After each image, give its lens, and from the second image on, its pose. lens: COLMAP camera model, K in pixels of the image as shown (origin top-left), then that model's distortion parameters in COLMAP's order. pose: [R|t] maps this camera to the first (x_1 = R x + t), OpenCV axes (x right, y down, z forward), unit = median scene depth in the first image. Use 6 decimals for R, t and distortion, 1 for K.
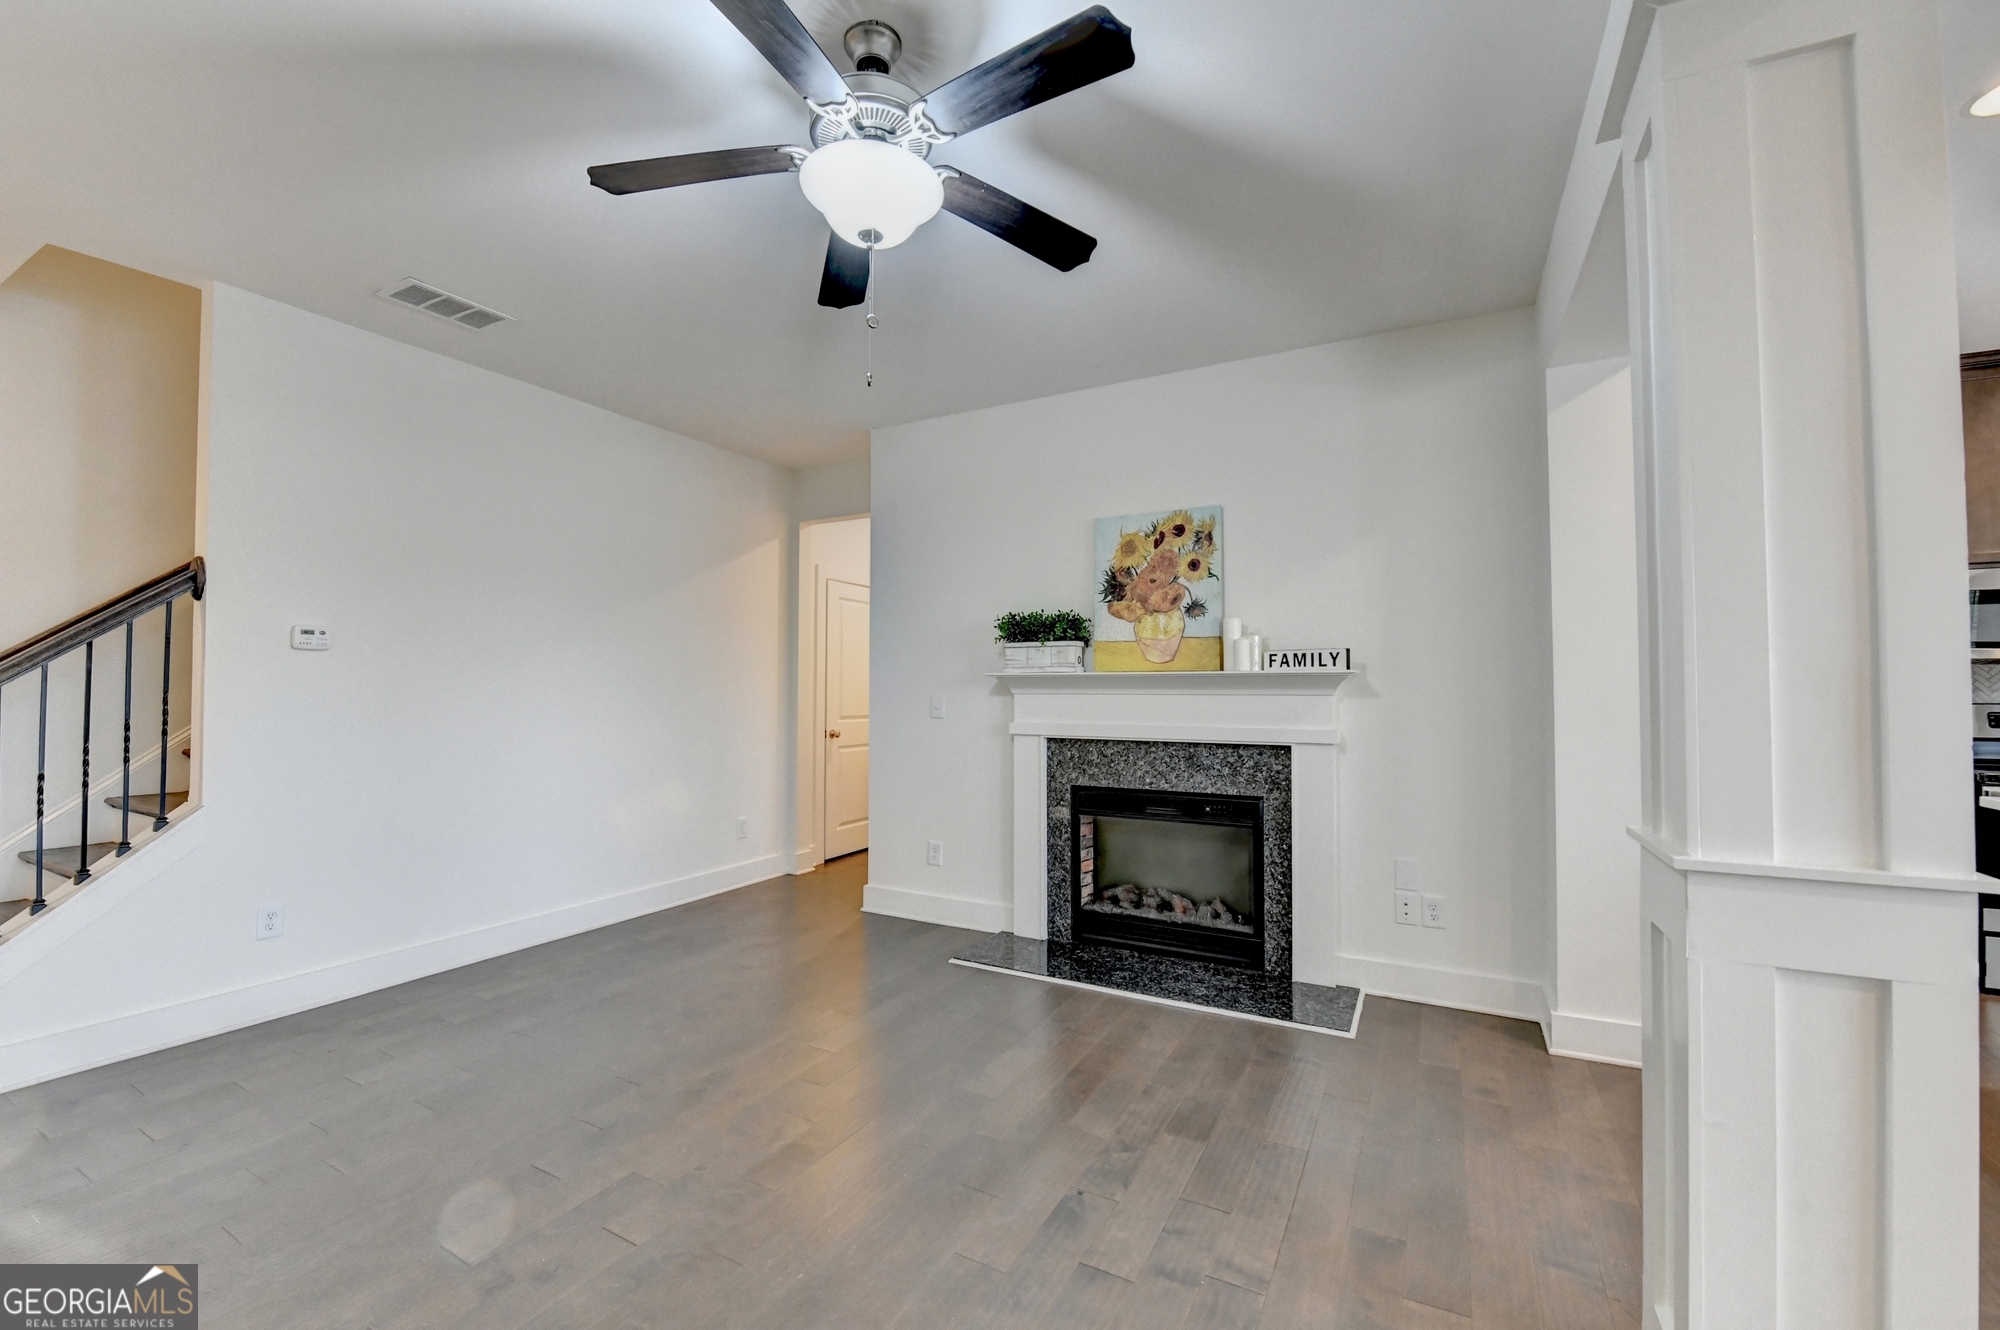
lens RADIAL K [[823.5, 0, 983.9], [0, 823.5, 666.8], [0, 0, 1]] dist [-0.013285, -0.000486]
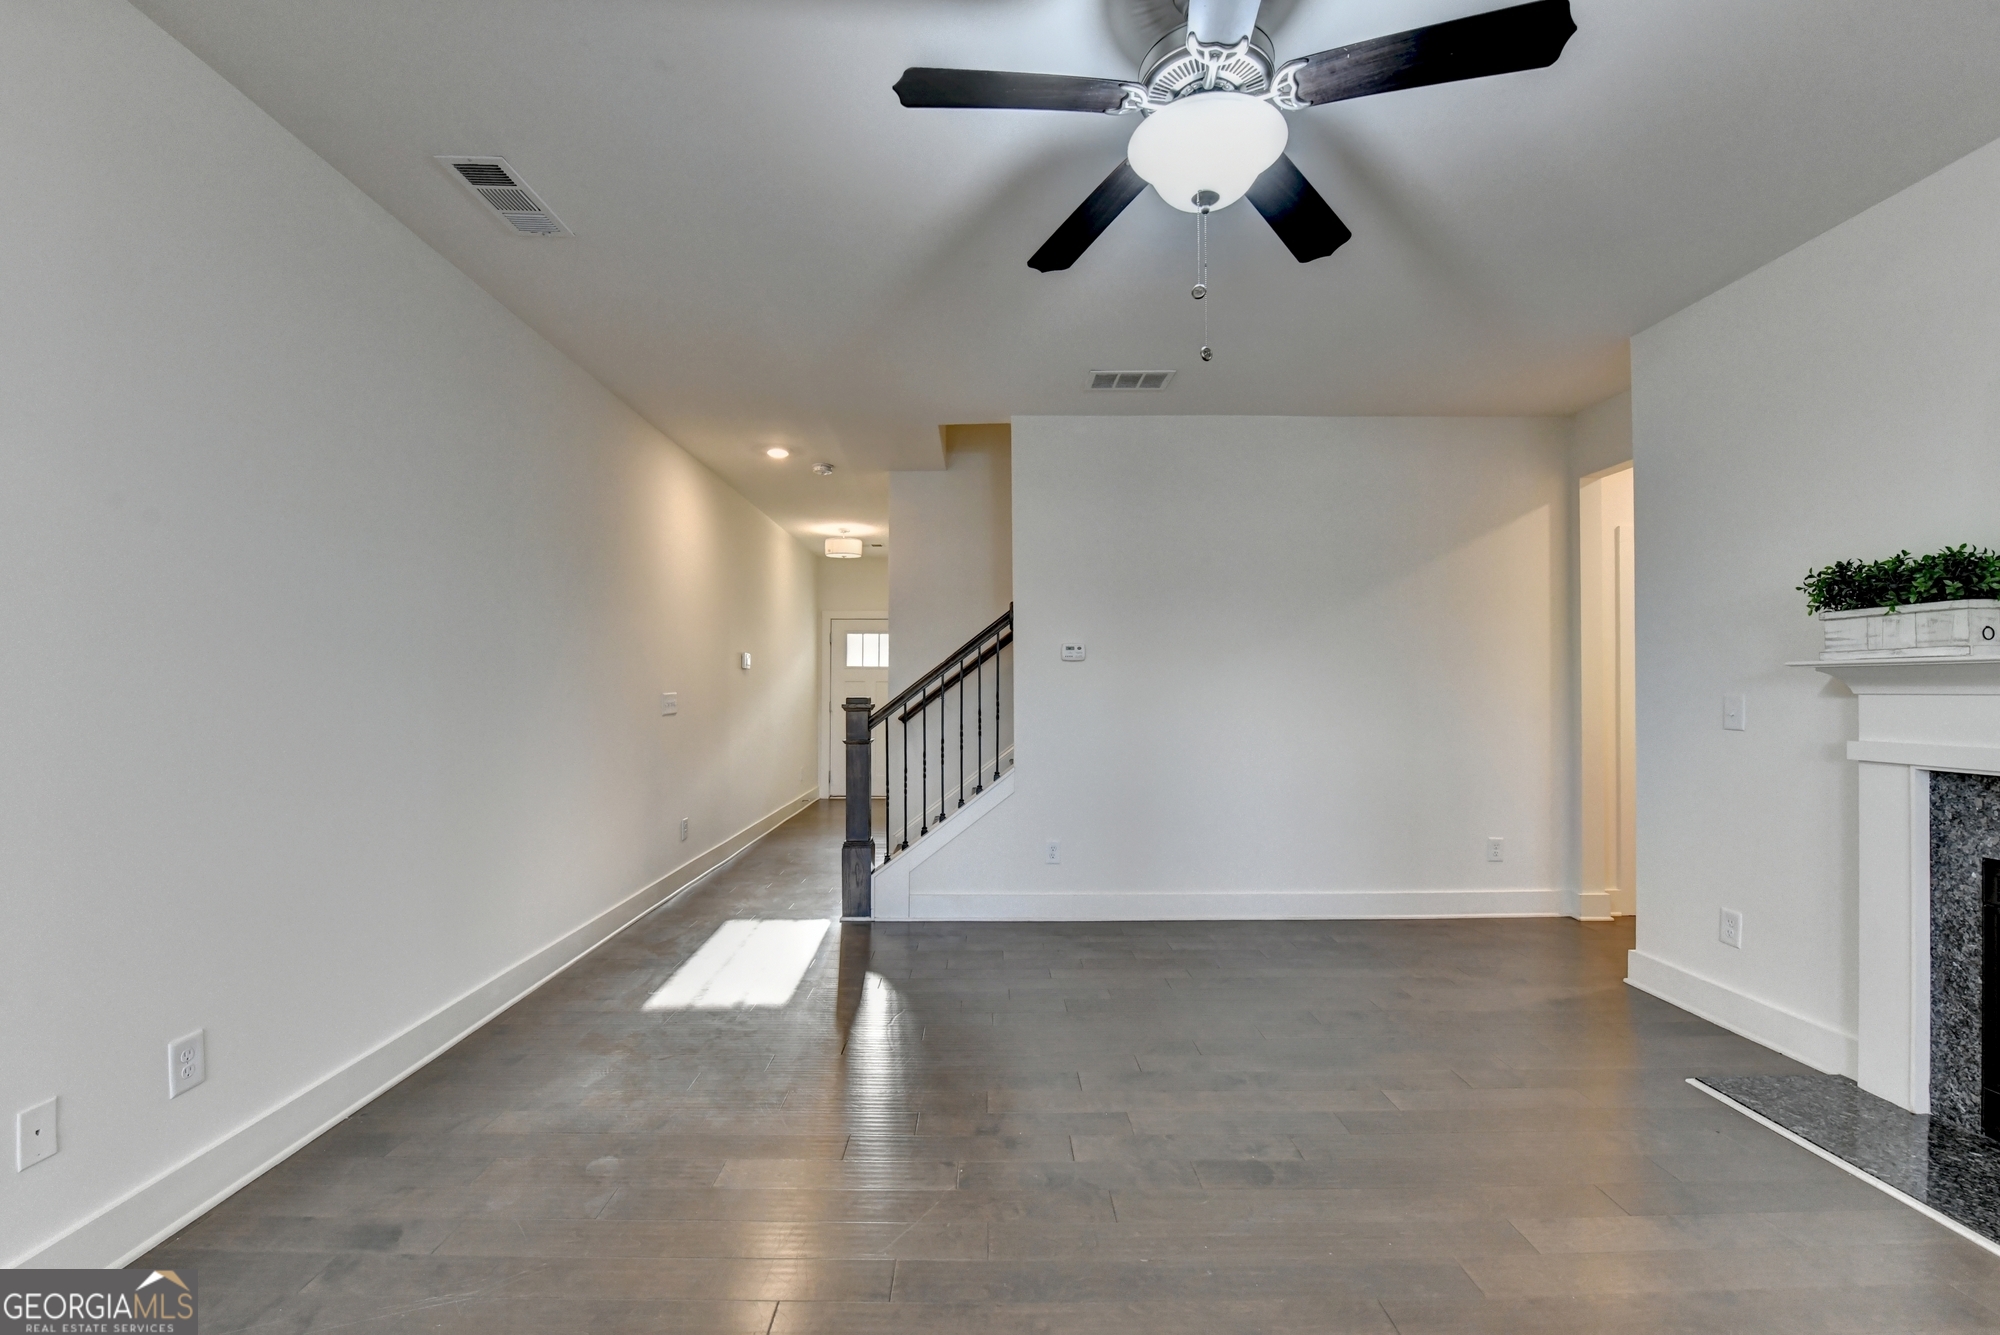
lens RADIAL K [[826.6, 0, 987.7], [0, 826.6, 681.4], [0, 0, 1]] dist [-0.000858, -0.006339]
pose [[0.496062, -0.011035, -0.868217, 0.268552], [0.024814, 0.999691, 0.001472, 0.006818], [0.867932, -0.022275, 0.496183, 0.153901]]
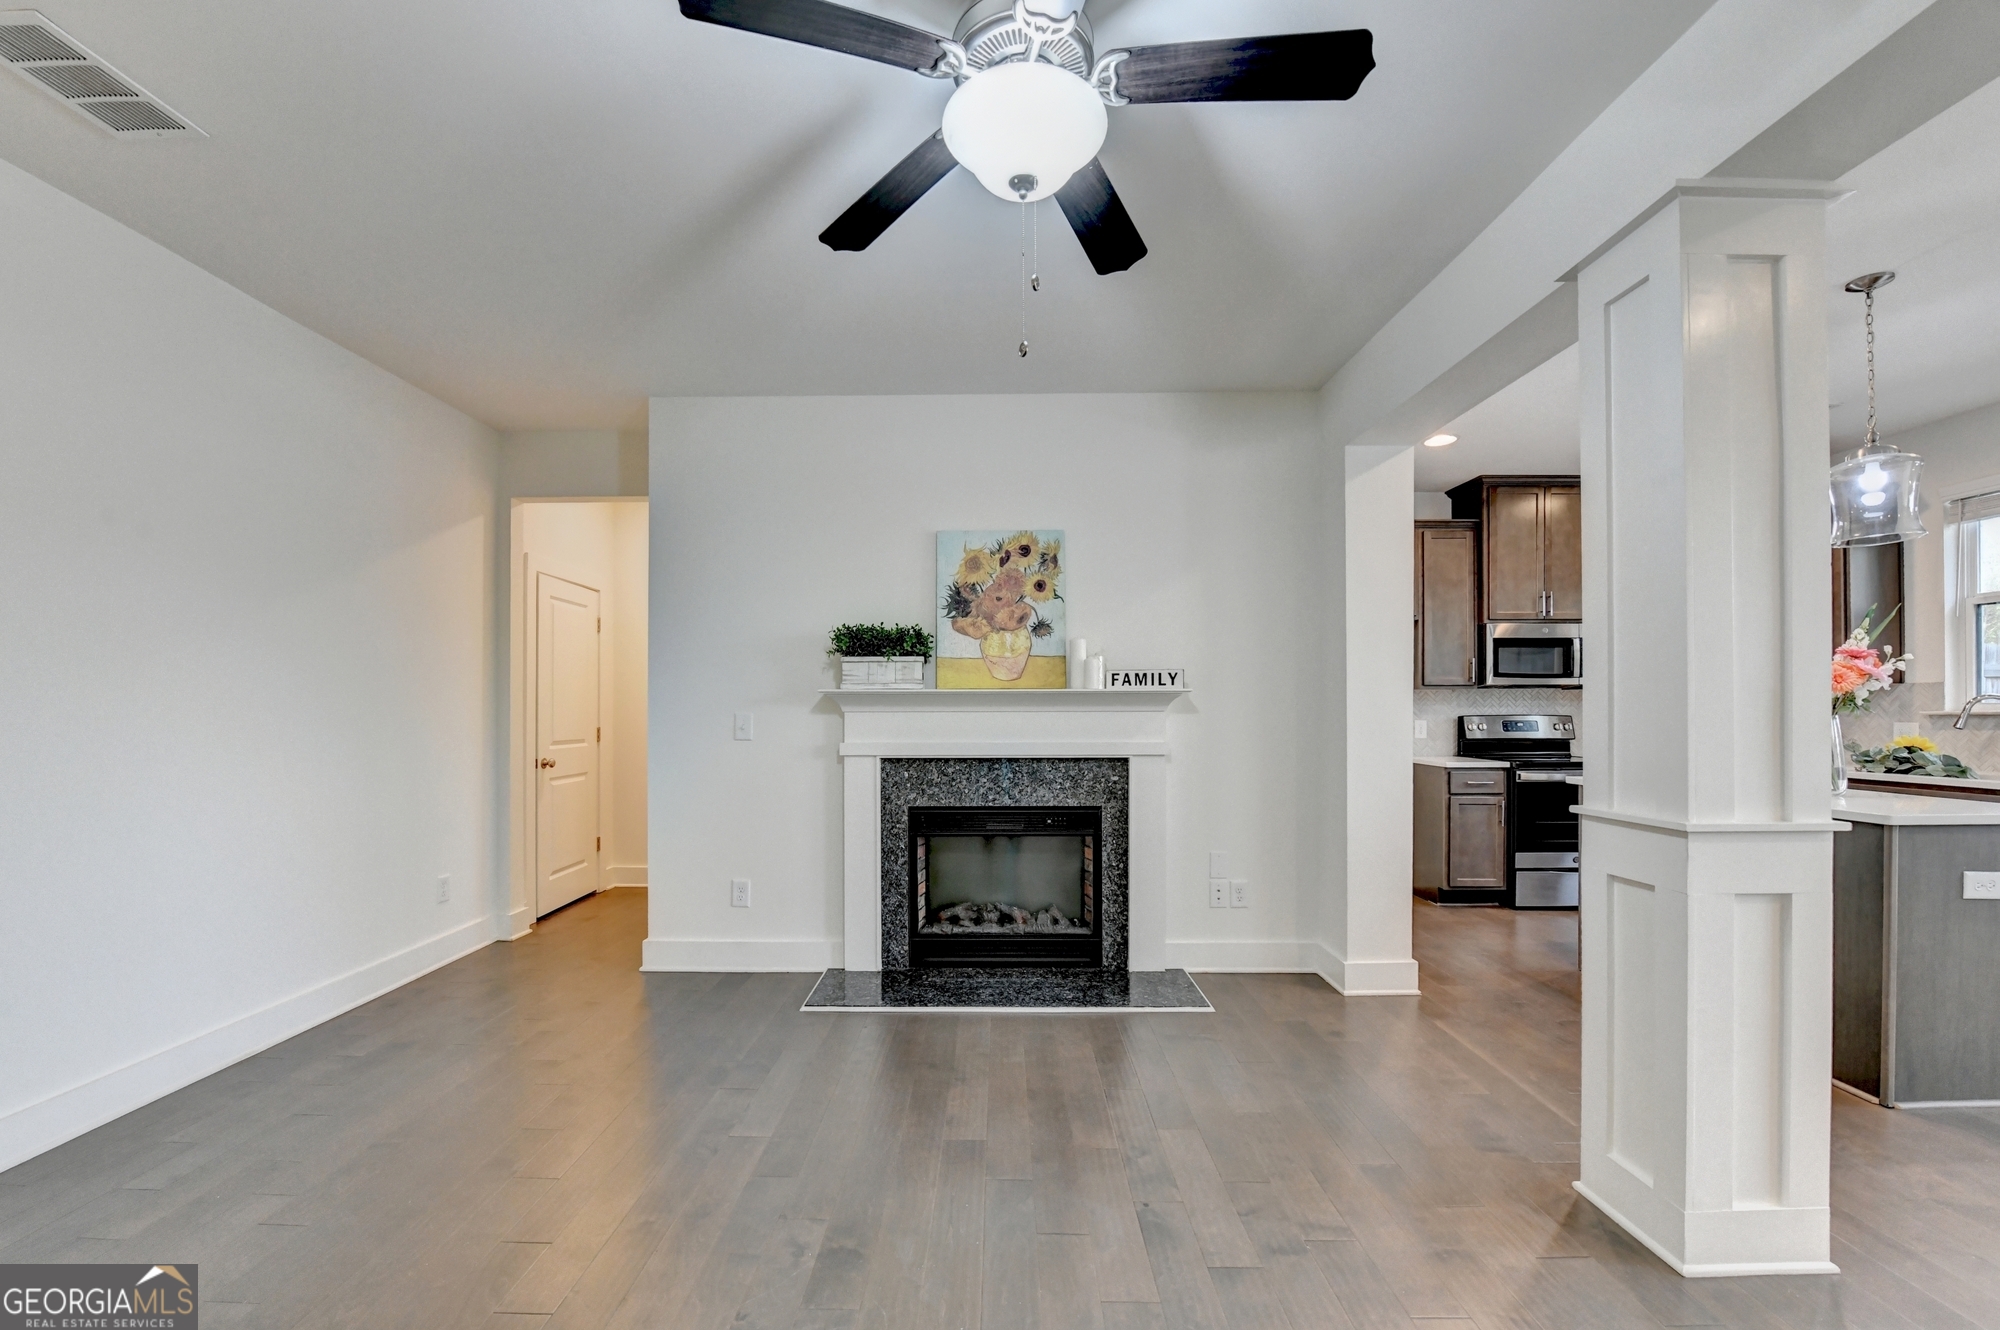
lens RADIAL K [[823.9, 0, 988.5], [0, 823.9, 704.6], [0, 0, 1]] dist [-0.015541, -0.000372]
pose [[0.878295, -0.000958, 0.478119, -0.290578], [-0.009523, 0.999765, 0.019497, 0.005388], [-0.478025, -0.021678, 0.878079, 0.121333]]
